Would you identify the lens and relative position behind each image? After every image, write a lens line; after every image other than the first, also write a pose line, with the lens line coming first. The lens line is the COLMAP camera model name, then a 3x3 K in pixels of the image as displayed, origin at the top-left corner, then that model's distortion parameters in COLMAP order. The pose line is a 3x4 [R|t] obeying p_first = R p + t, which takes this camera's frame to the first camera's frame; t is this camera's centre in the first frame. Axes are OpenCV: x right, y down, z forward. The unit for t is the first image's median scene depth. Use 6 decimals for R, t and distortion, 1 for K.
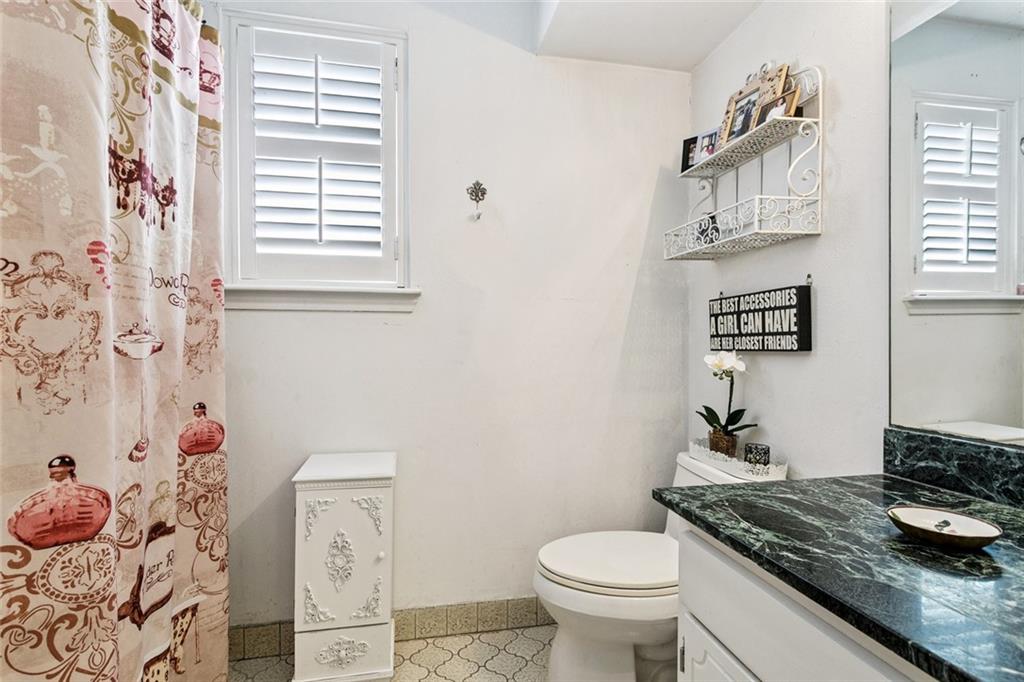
lens RADIAL K [[499.2, 0, 510.9], [0, 499.2, 343.6], [0, 0, 1]] dist [0.005029, 0.004405]
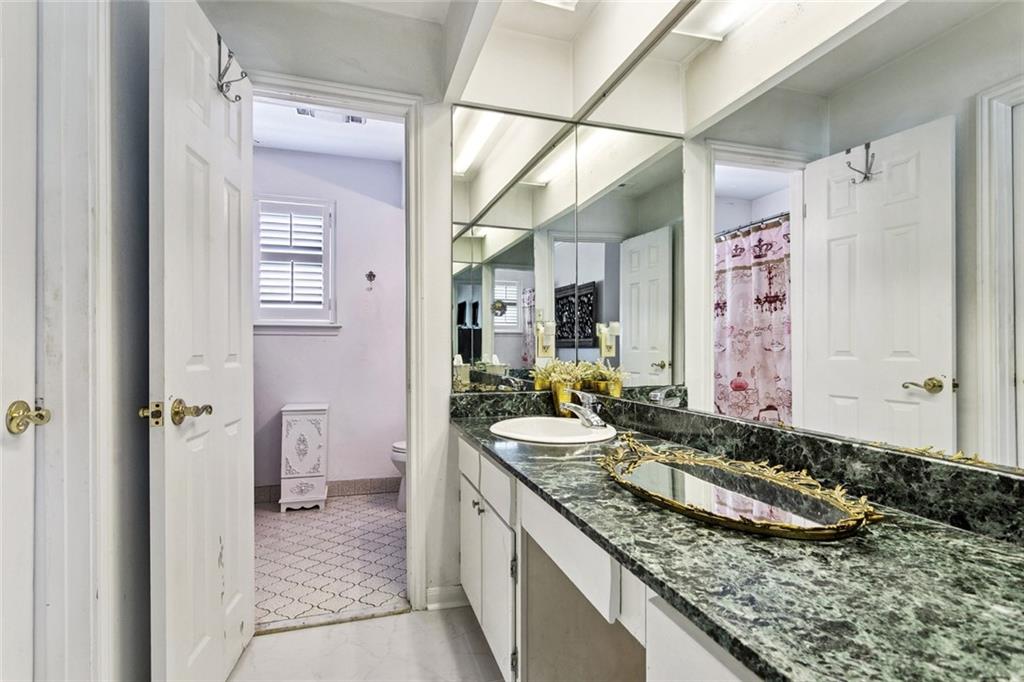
lens RADIAL K [[499.2, 0, 509.7], [0, 499.2, 341.6], [0, 0, 1]] dist [0.005029, 0.004405]
pose [[0.994344, 0.003989, 0.106136, 0.301548], [-0.002571, 0.999906, -0.013503, -0.010539], [-0.106180, 0.013153, 0.994260, -1.167807]]
